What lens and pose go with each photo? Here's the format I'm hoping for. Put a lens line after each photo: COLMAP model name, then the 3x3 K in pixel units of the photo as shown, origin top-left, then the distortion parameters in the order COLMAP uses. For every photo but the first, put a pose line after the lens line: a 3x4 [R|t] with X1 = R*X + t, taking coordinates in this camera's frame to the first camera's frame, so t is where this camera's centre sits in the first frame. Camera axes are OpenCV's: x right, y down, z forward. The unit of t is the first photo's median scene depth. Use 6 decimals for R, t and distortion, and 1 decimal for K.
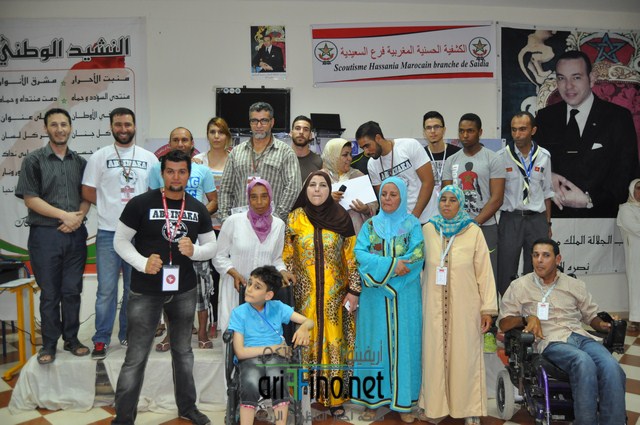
lens RADIAL K [[516.1, 0, 320.0], [0, 516.1, 212.5], [0, 0, 1]] dist [-0.093976, 0.042490]
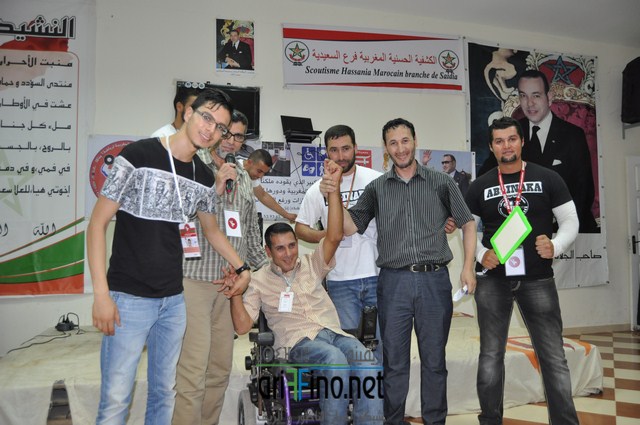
lens RADIAL K [[516.1, 0, 320.0], [0, 516.1, 212.5], [0, 0, 1]] dist [-0.093976, 0.042490]
pose [[0.978235, 0.014943, 0.206963, -0.135625], [0.006769, 0.994574, -0.103807, 0.074682], [-0.207391, 0.102949, 0.972826, 0.109055]]
